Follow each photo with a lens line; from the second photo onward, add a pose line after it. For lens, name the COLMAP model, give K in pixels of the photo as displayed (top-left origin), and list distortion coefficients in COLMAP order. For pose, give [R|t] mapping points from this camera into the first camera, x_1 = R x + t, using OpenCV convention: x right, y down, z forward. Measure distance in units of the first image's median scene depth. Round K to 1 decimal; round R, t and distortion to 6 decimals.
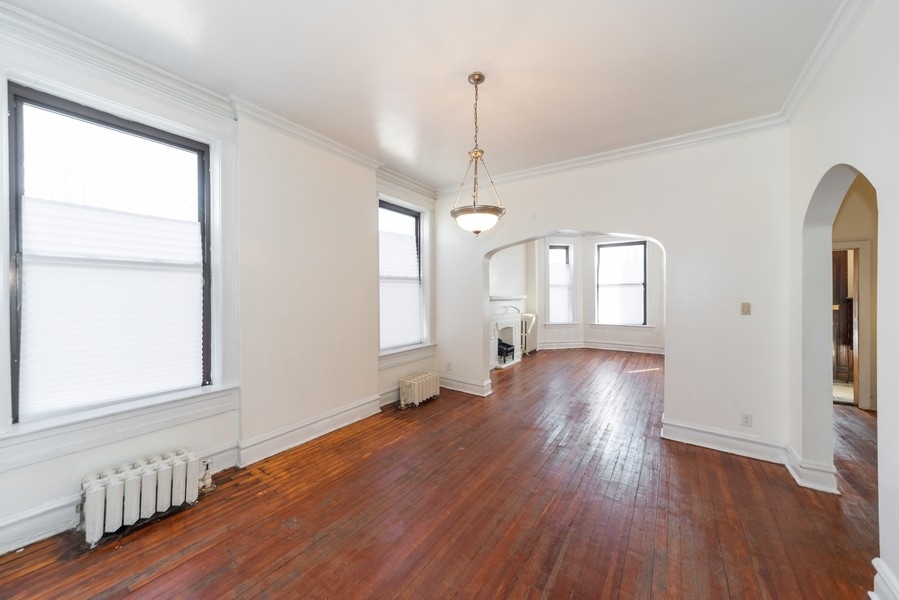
lens RADIAL K [[322.1, 0, 447.0], [0, 322.1, 296.1], [0, 0, 1]] dist [0.000258, 0.000016]
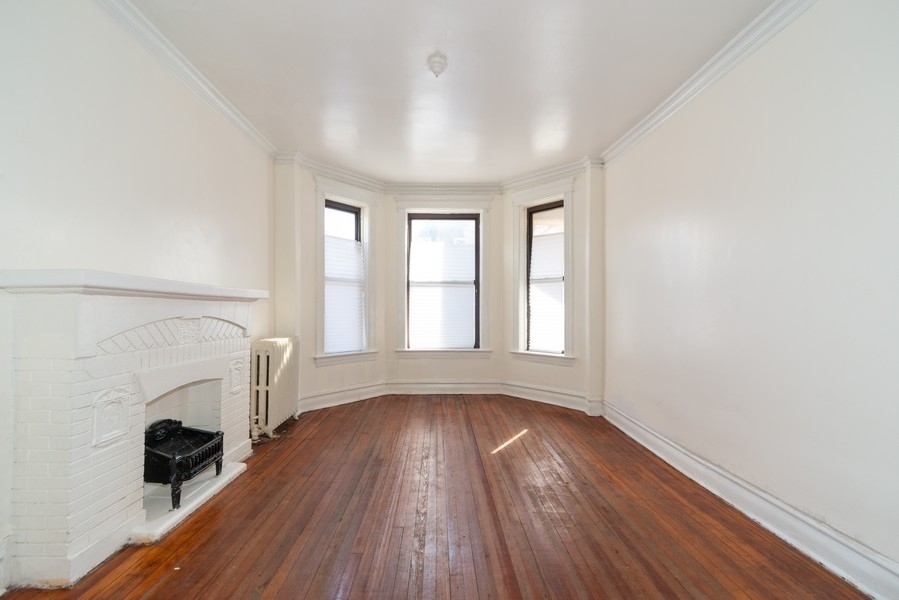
lens RADIAL K [[386.7, 0, 446.5], [0, 386.7, 304.1], [0, 0, 1]] dist [0.000030, 0.000026]
pose [[0.813247, 0.015450, 0.581714, 0.142650], [-0.003126, 0.999749, -0.022183, 0.023662], [-0.581911, 0.016222, 0.813091, 0.468771]]
